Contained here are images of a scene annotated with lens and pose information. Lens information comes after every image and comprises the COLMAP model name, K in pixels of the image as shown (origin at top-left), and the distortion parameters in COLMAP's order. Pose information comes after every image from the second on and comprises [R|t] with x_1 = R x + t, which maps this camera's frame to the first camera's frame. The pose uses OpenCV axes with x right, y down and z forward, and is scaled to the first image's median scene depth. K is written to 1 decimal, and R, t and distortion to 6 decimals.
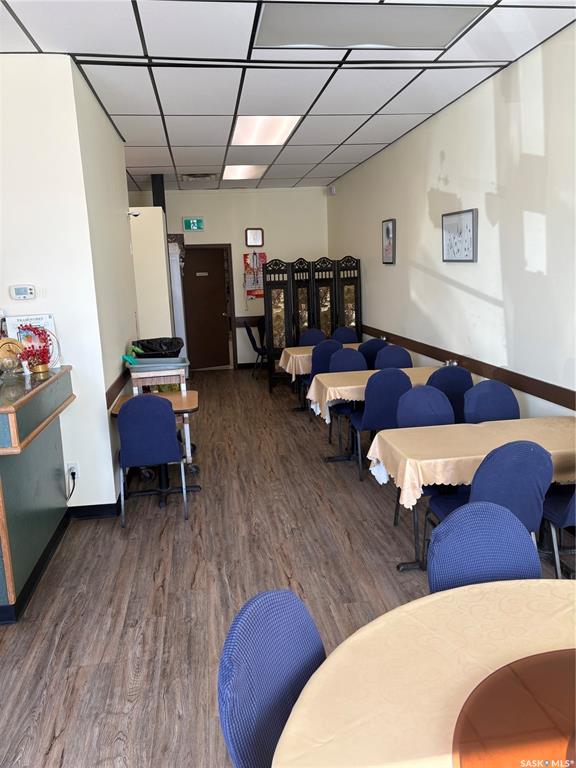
lens RADIAL K [[578.2, 0, 285.5], [0, 578.2, 384.4], [0, 0, 1]] dist [-0.007764, 0.002245]
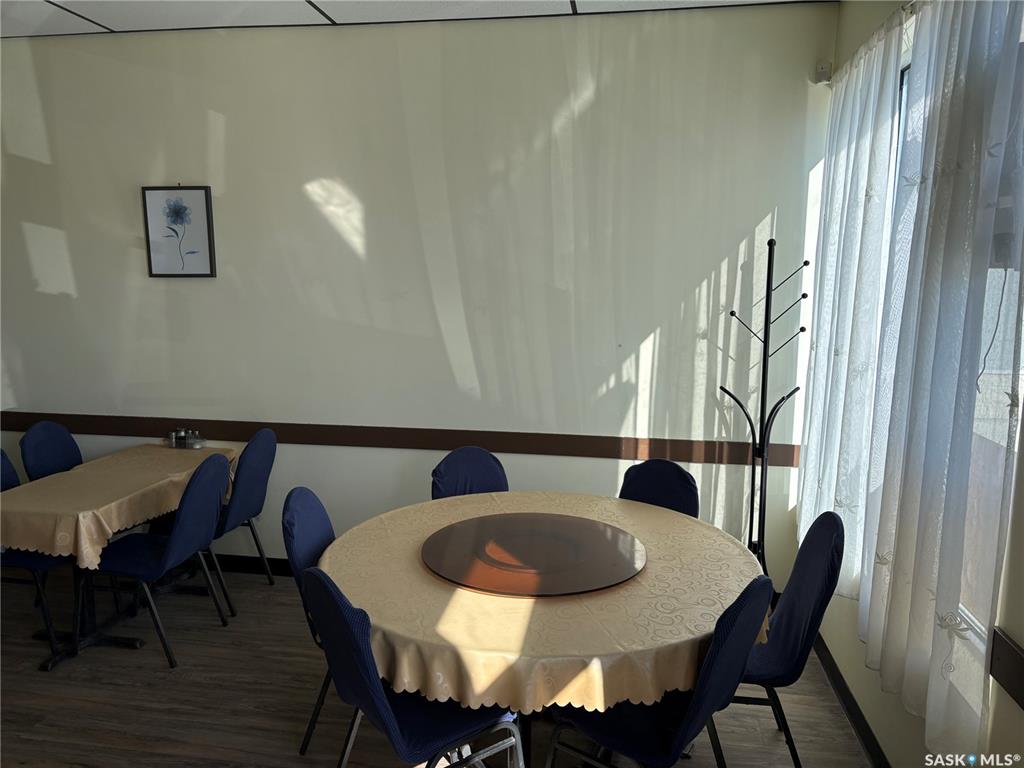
lens RADIAL K [[770.9, 0, 509.5], [0, 770.9, 389.0], [0, 0, 1]] dist [-0.007764, 0.002245]
pose [[0.296622, -0.101581, 0.949577, -0.646639], [0.169940, 0.984072, 0.052186, 0.000373], [-0.939753, 0.145892, 0.309160, 0.042044]]
